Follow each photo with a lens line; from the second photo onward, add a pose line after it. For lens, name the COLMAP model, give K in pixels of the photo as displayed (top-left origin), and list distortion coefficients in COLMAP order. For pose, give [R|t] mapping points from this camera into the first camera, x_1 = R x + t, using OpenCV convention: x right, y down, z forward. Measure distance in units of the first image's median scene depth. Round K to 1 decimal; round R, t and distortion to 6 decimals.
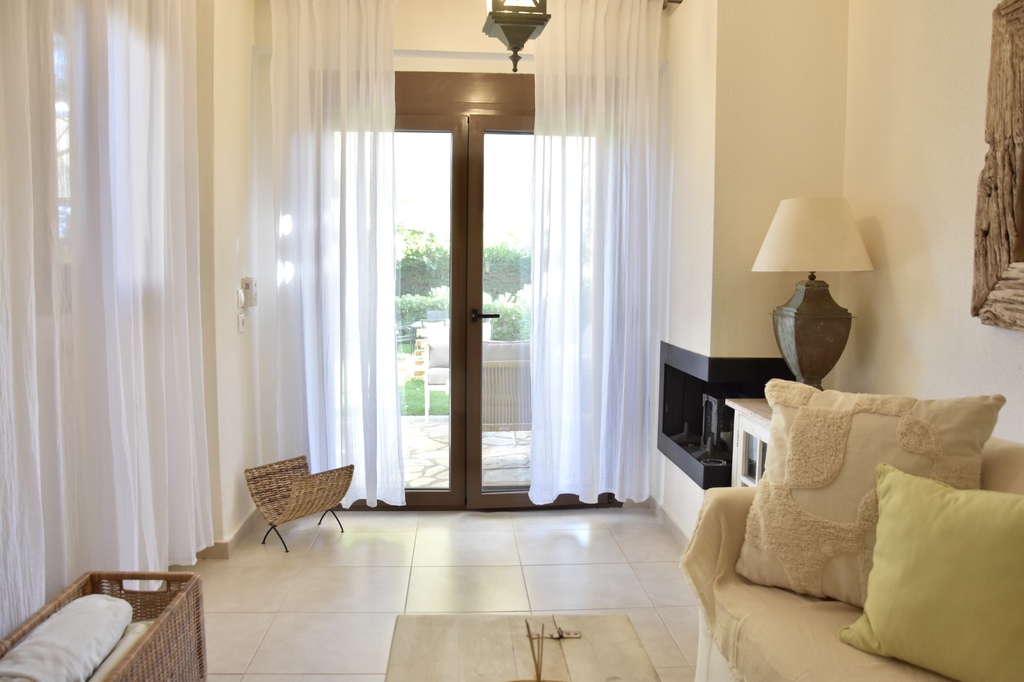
lens RADIAL K [[807.3, 0, 513.6], [0, 807.3, 345.6], [0, 0, 1]] dist [-0.168104, 0.150399]
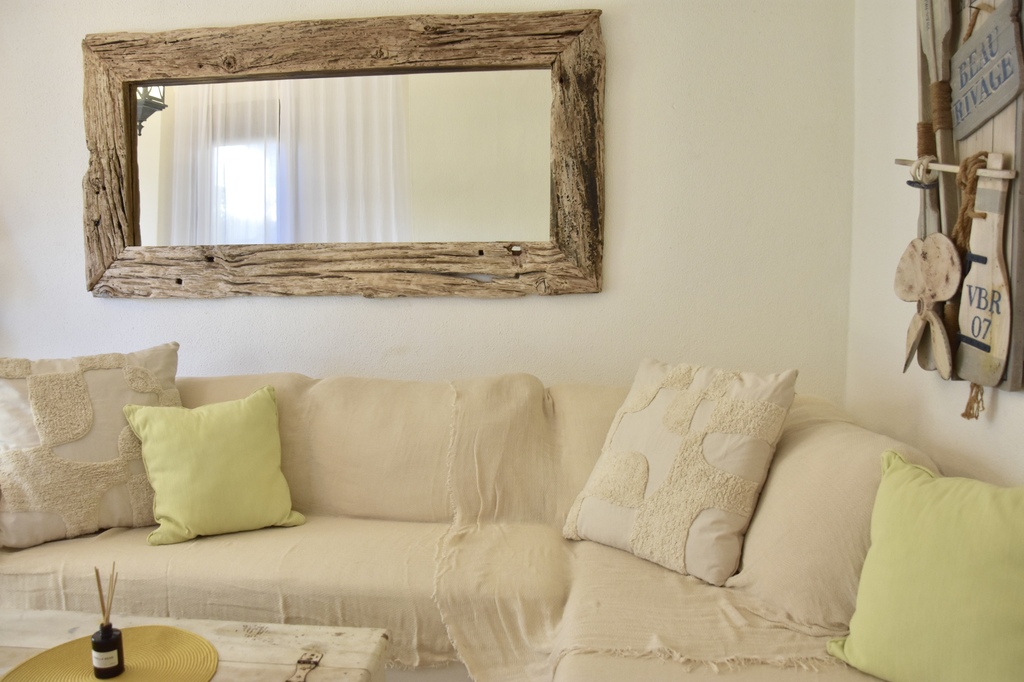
lens RADIAL K [[807.3, 0, 513.6], [0, 807.3, 345.6], [0, 0, 1]] dist [-0.168104, 0.150399]
pose [[0.164617, -0.098529, 0.981424, -0.536707], [0.098370, 0.991678, 0.083059, 0.012062], [-0.981440, 0.082870, 0.172939, 0.146994]]
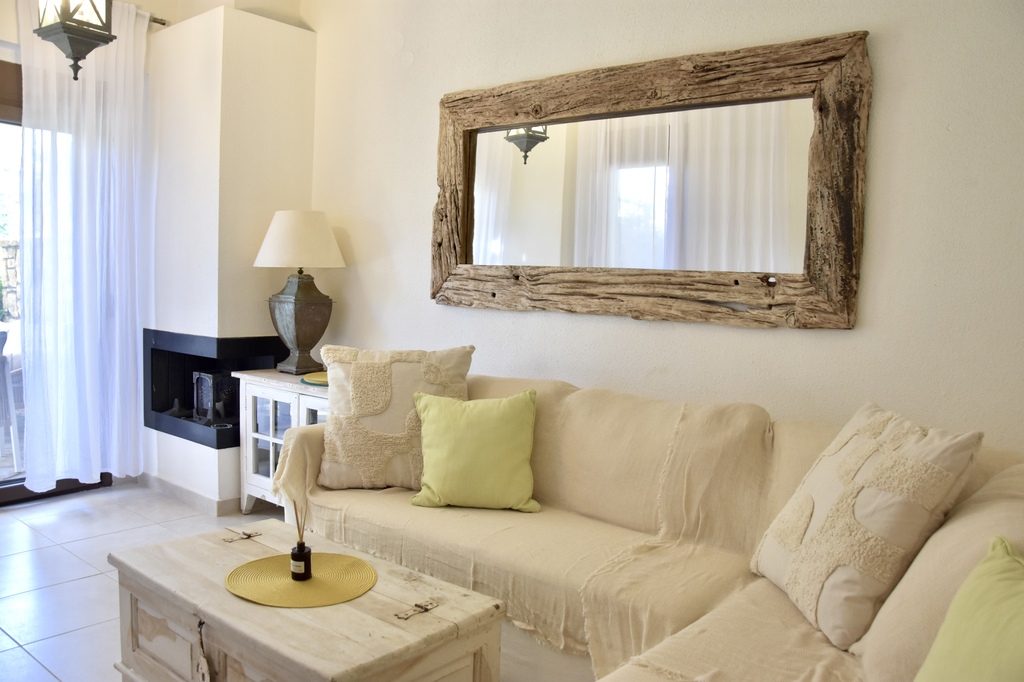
lens RADIAL K [[811.5, 0, 514.1], [0, 811.5, 337.4], [0, 0, 1]] dist [-0.127392, 0.097066]
pose [[0.683205, -0.038968, 0.729186, -0.481474], [0.041185, 0.999042, 0.014801, 0.021677], [-0.729064, 0.019920, 0.684156, -0.210860]]
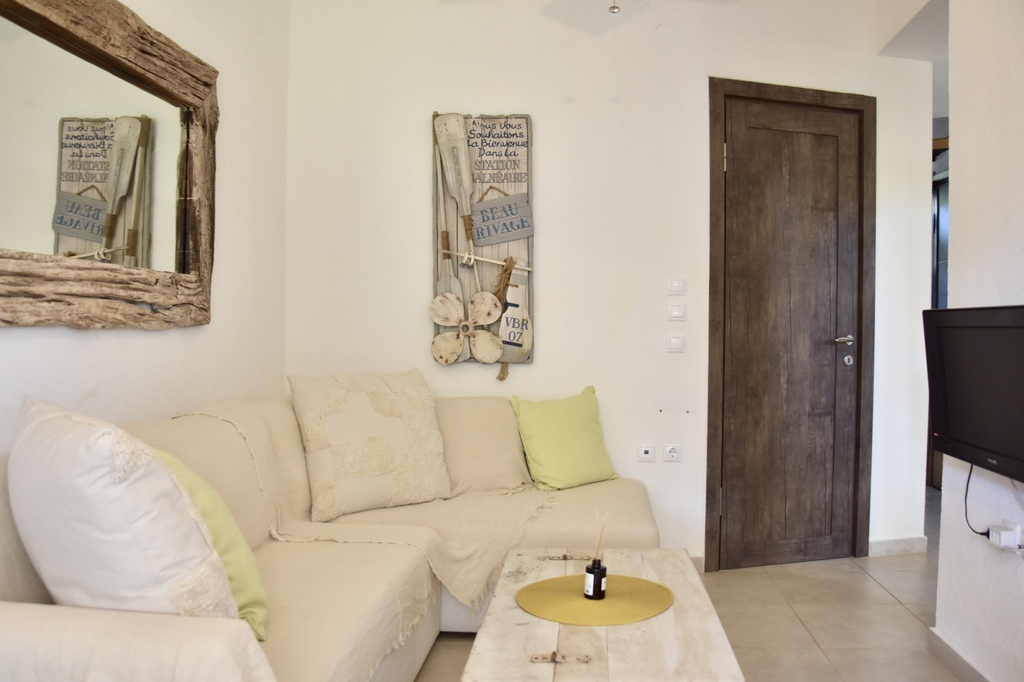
lens RADIAL K [[828.7, 0, 550.6], [0, 828.7, 342.1], [0, 0, 1]] dist [-0.137129, 0.092801]
pose [[-0.992579, -0.020490, 0.119863, -0.032721], [-0.006991, 0.993687, 0.111971, -0.080199], [-0.121401, 0.110302, -0.986456, 1.505382]]
